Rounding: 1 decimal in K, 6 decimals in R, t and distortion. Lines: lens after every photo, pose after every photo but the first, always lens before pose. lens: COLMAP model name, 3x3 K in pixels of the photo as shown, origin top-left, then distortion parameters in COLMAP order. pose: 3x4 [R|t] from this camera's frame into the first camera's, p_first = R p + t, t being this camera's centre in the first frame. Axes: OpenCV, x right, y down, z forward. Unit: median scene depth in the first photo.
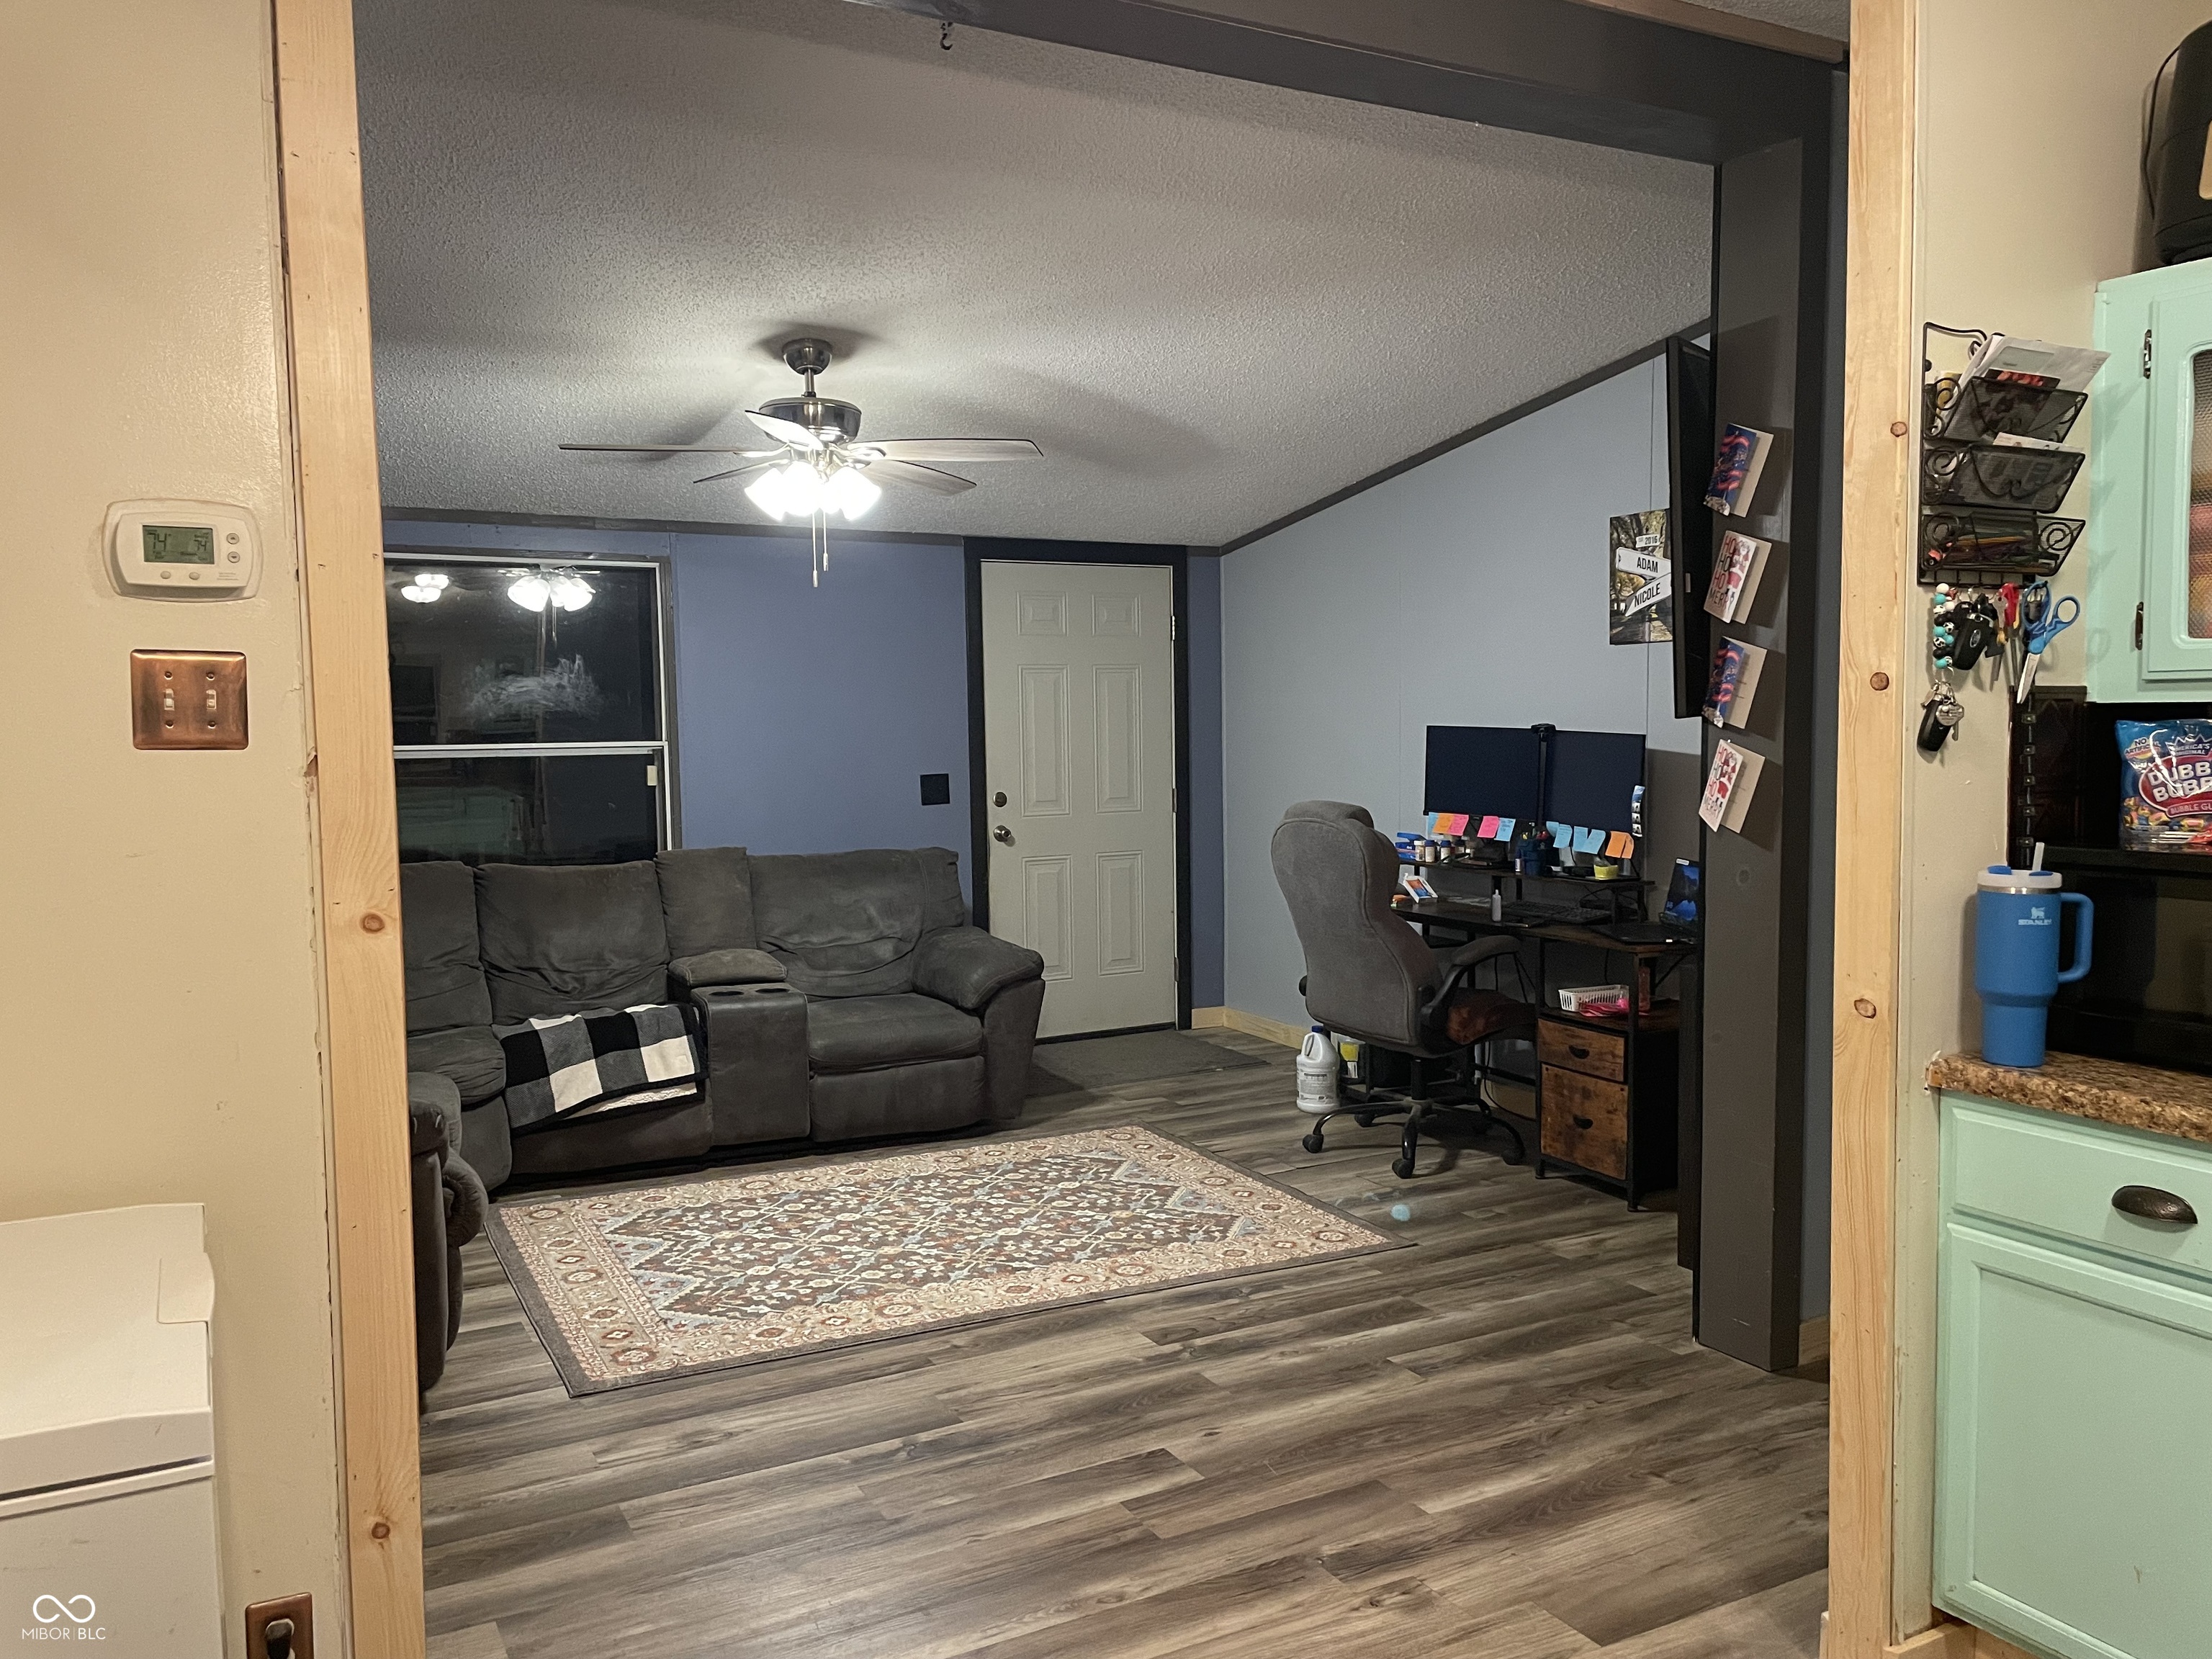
lens RADIAL K [[1666.3, 0, 1091.2], [0, 1666.3, 843.1], [0, 0, 1]] dist [0.099339, -0.125751]
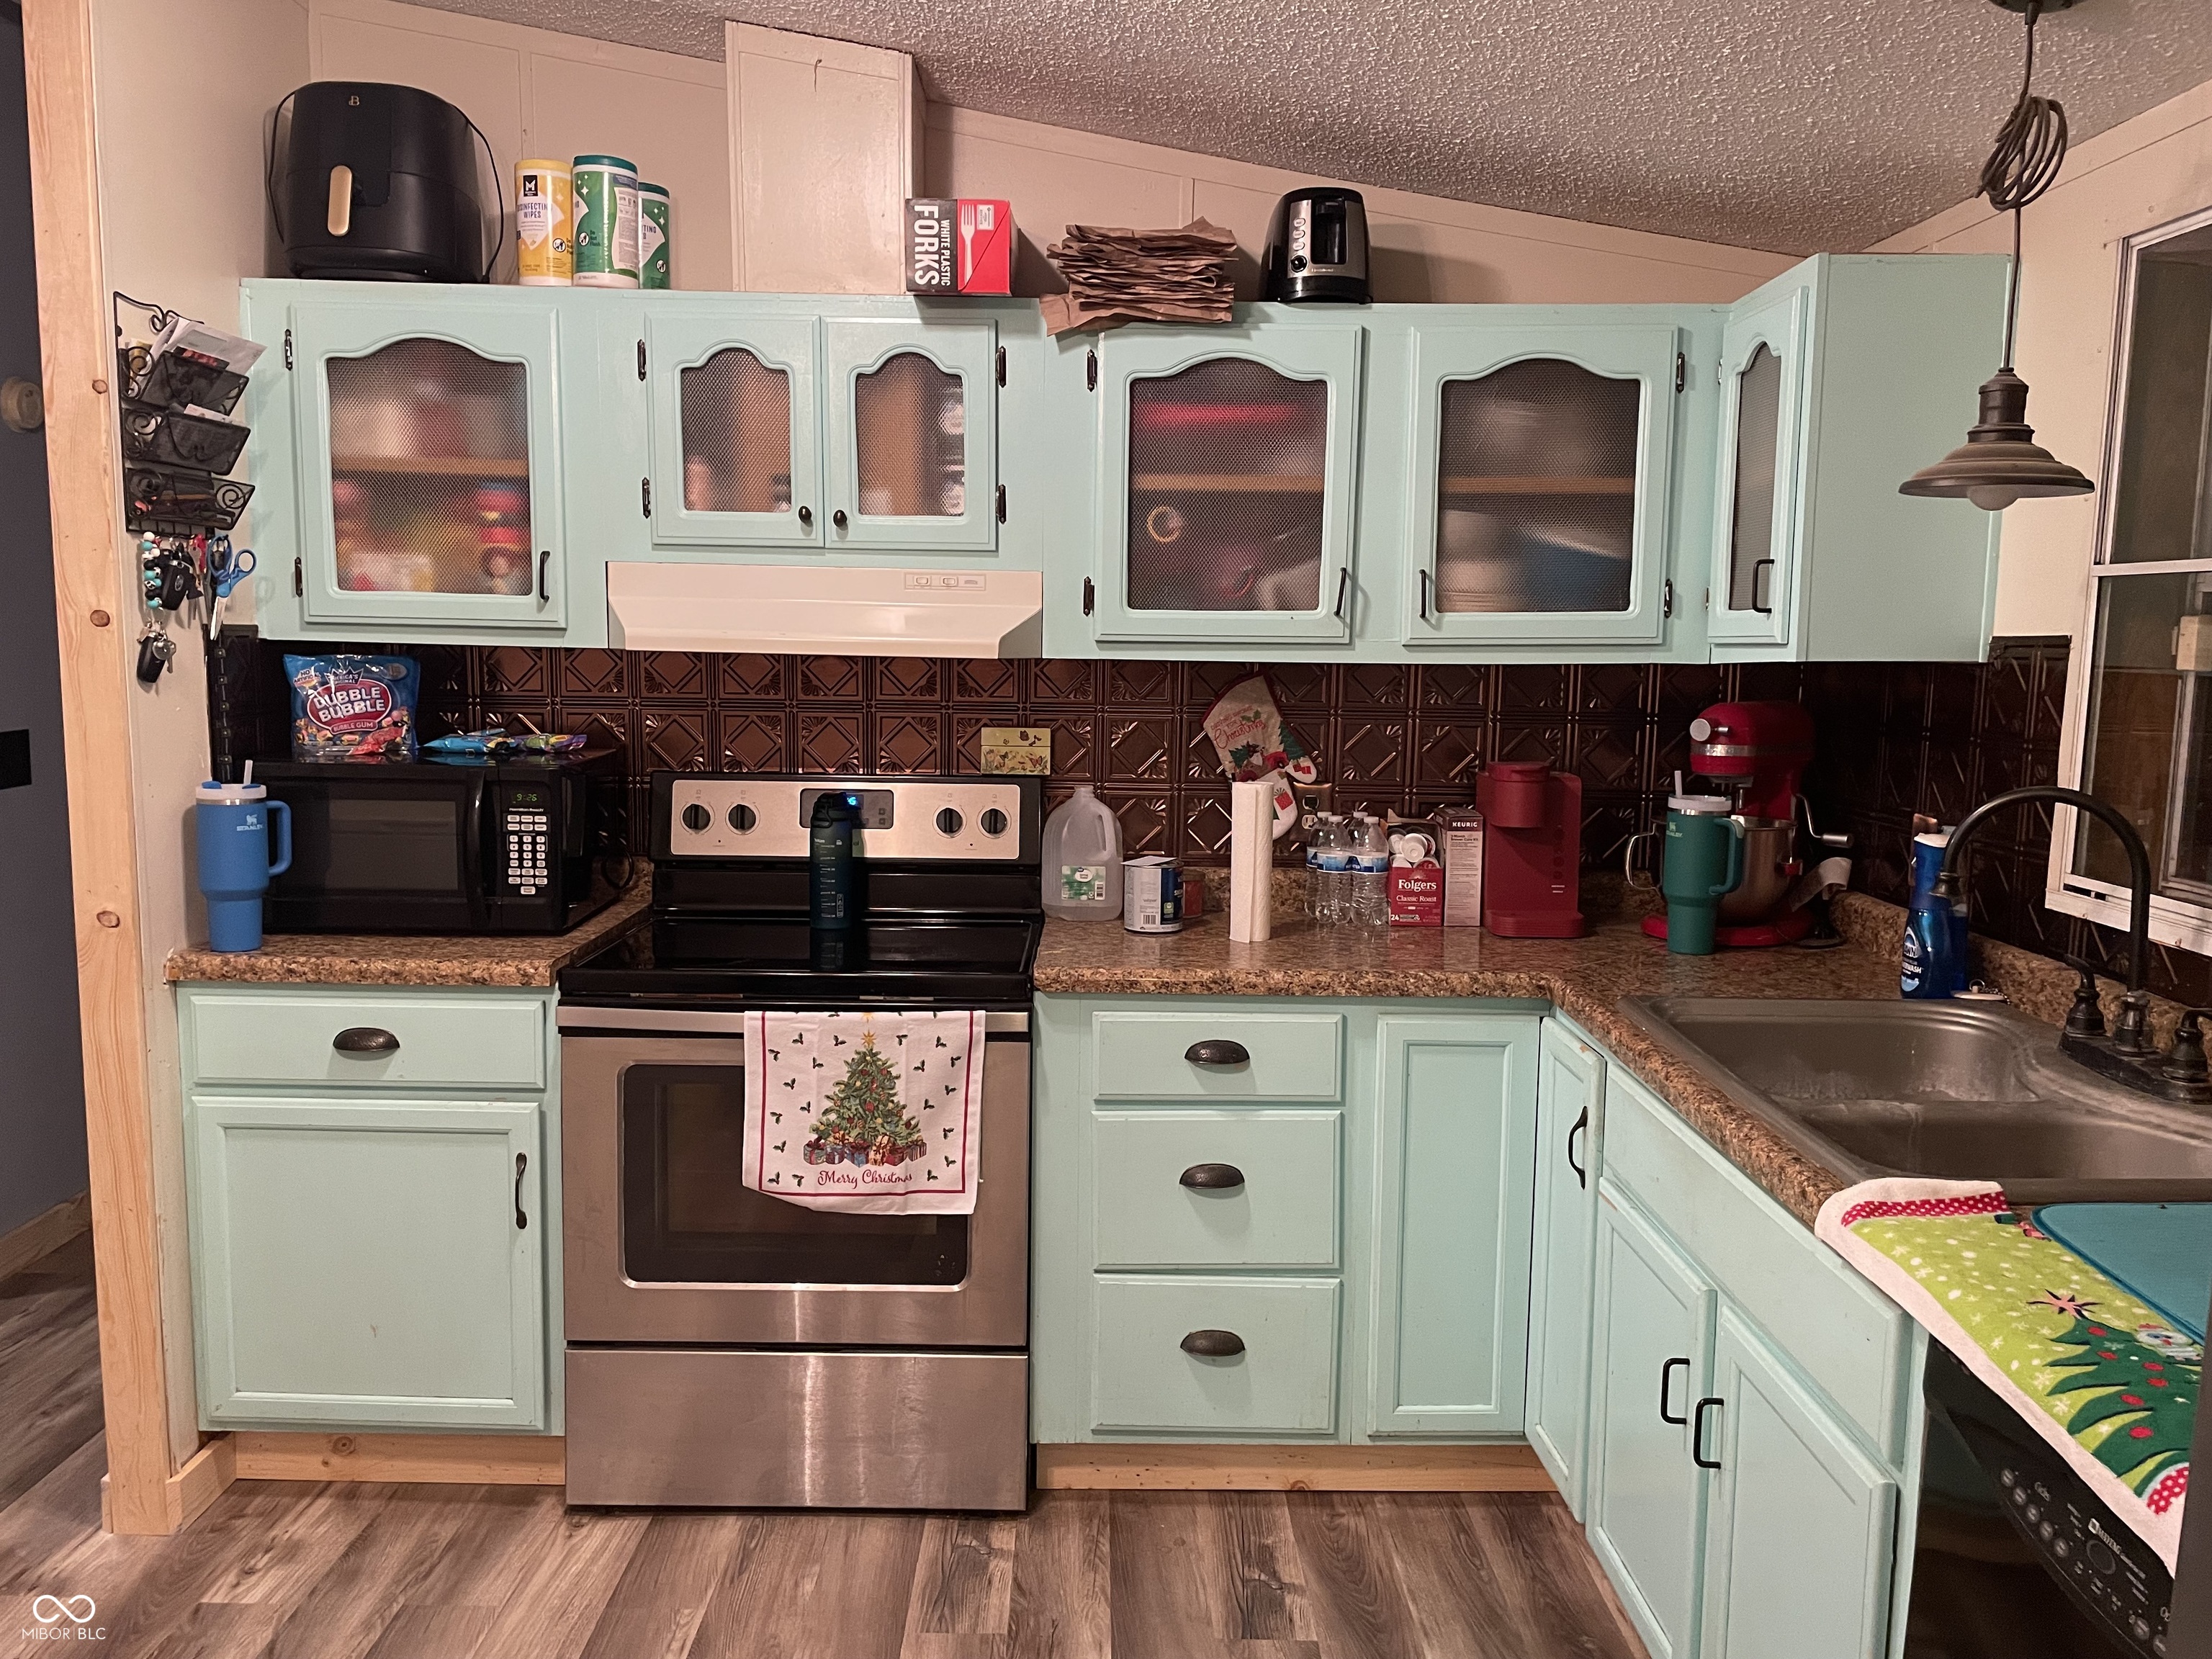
lens RADIAL K [[1666.3, 0, 1090.9], [0, 1666.3, 829.1], [0, 0, 1]] dist [0.099339, -0.125751]
pose [[0.478202, -0.083588, 0.874263, -0.093207], [0.040473, 0.996500, 0.073138, -0.007102], [-0.877317, 0.000409, 0.479911, -0.038443]]
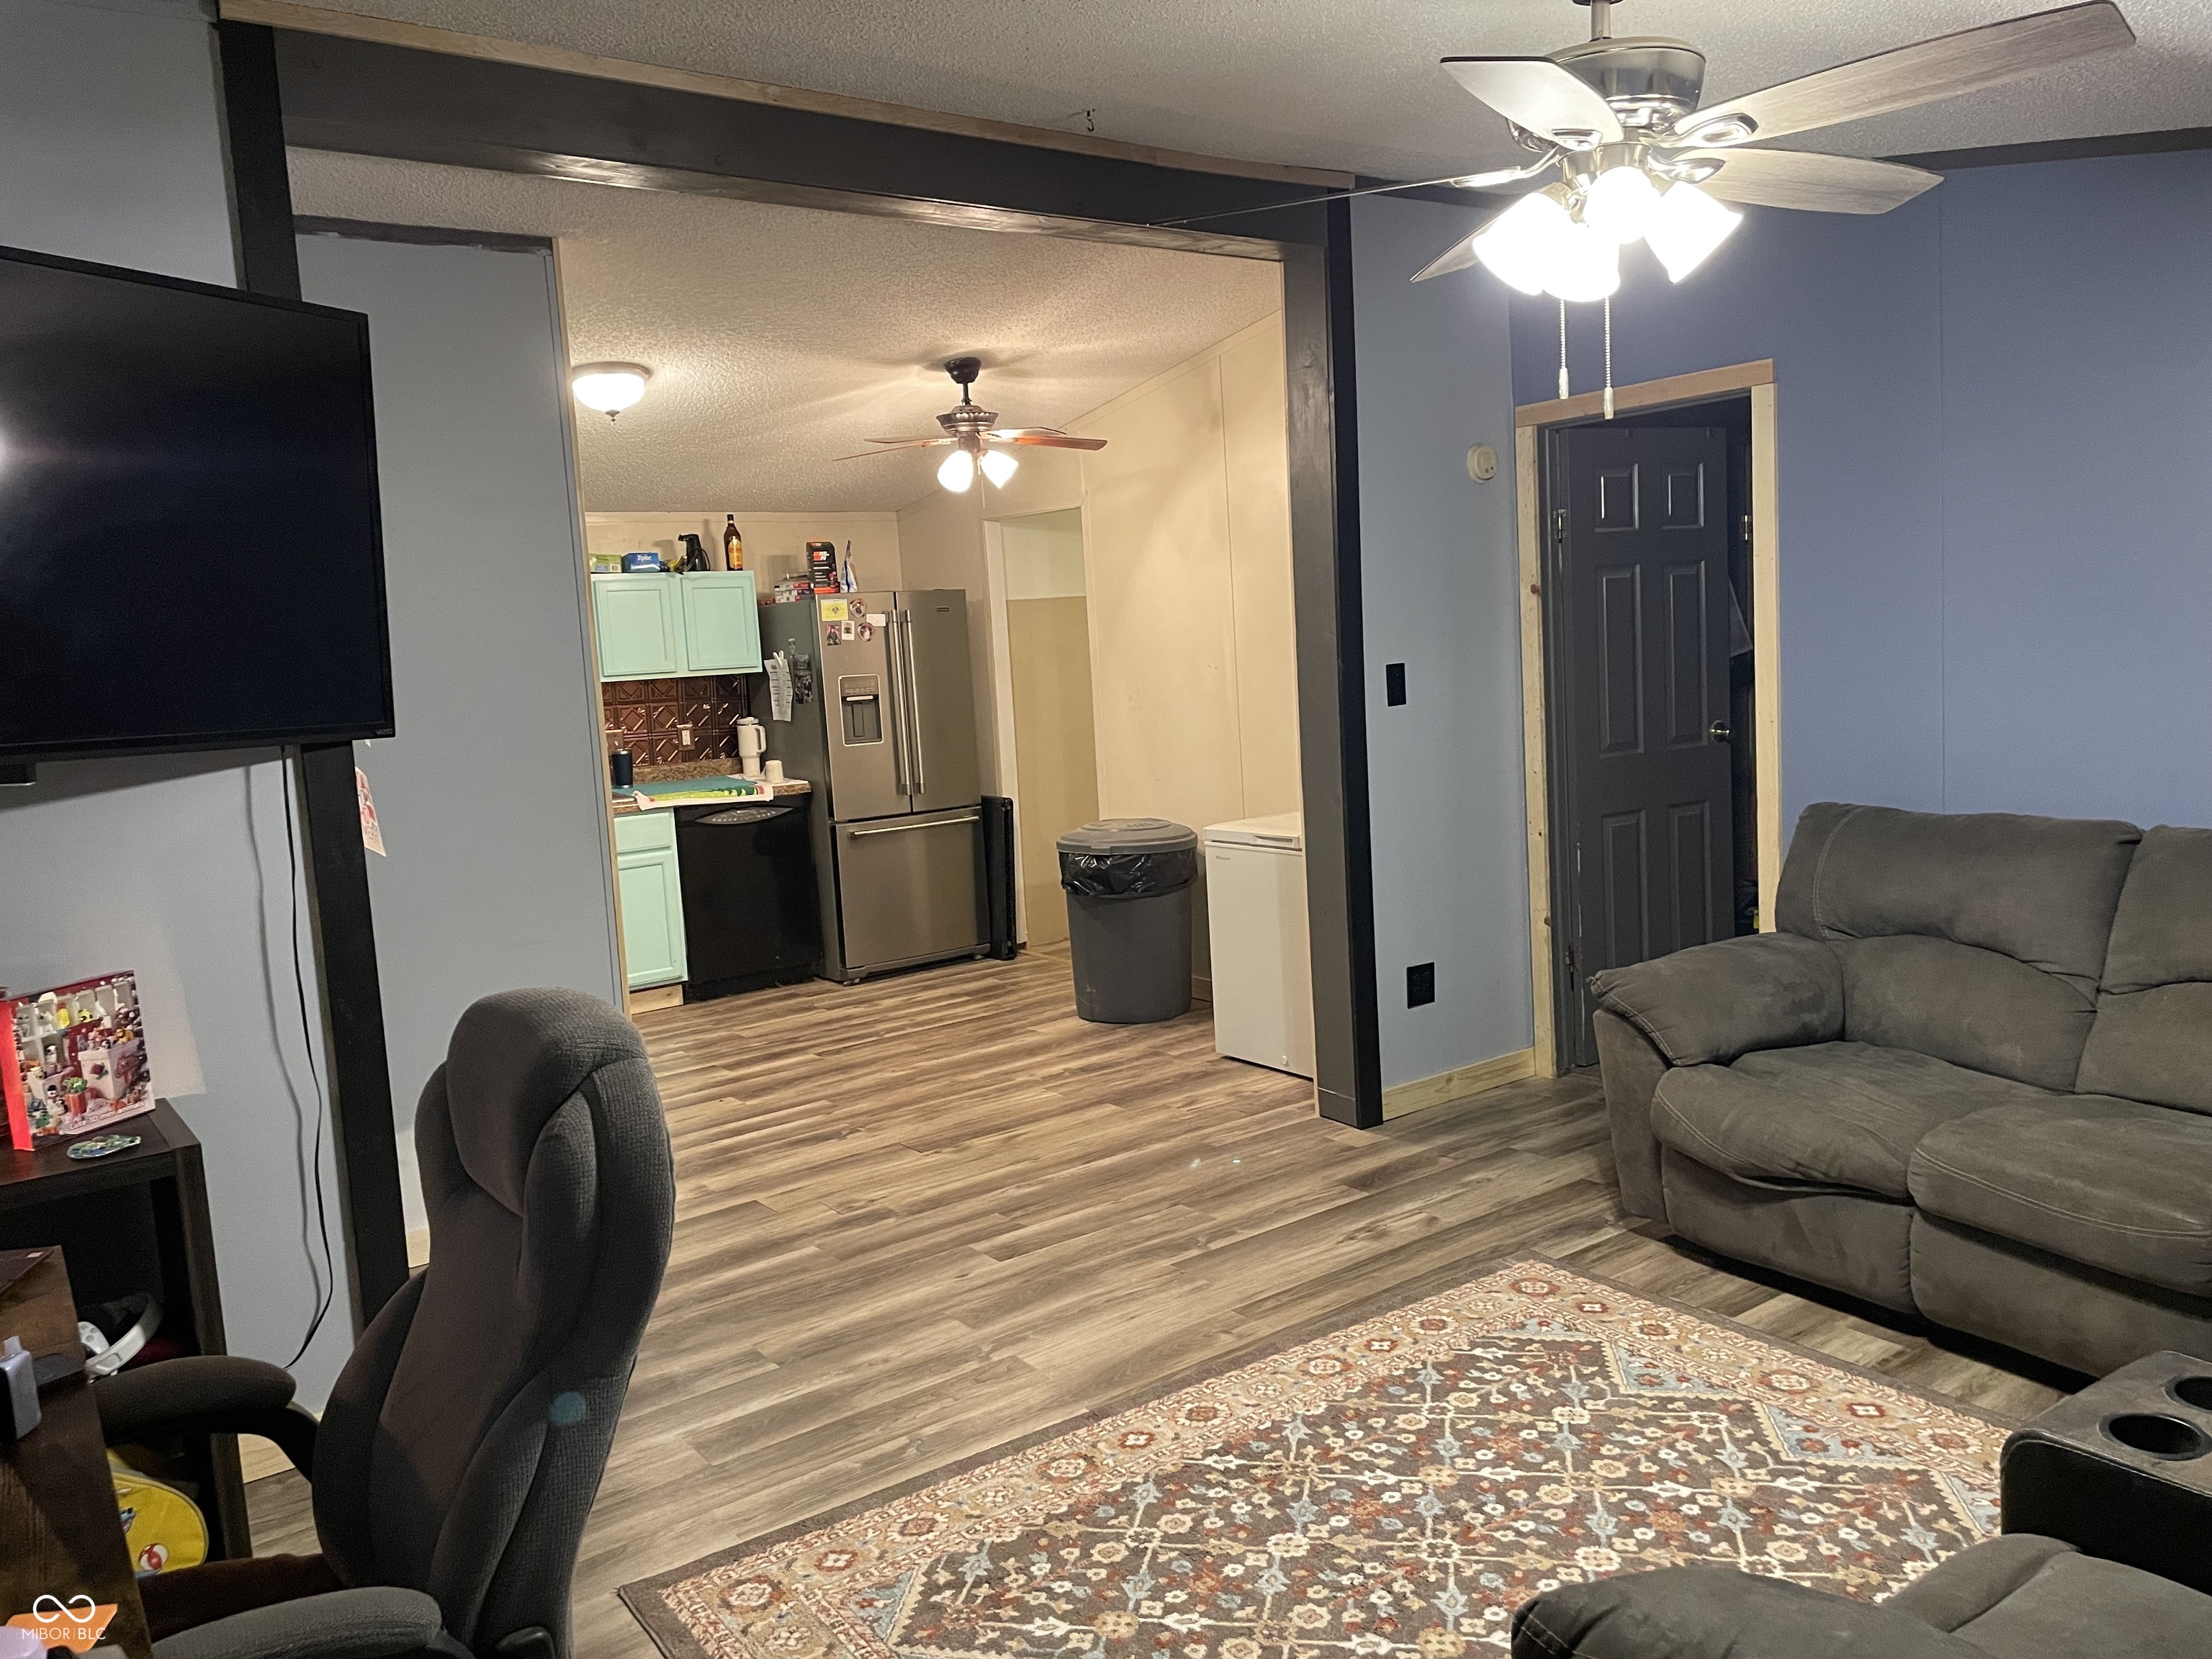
lens RADIAL K [[1666.3, 0, 1093.3], [0, 1666.3, 809.3], [0, 0, 1]] dist [0.099339, -0.125751]
pose [[-0.988105, 0.085318, -0.127942, 0.071748], [0.061202, 0.981429, 0.181802, -0.134387], [0.141077, 0.171809, -0.974976, 1.468272]]
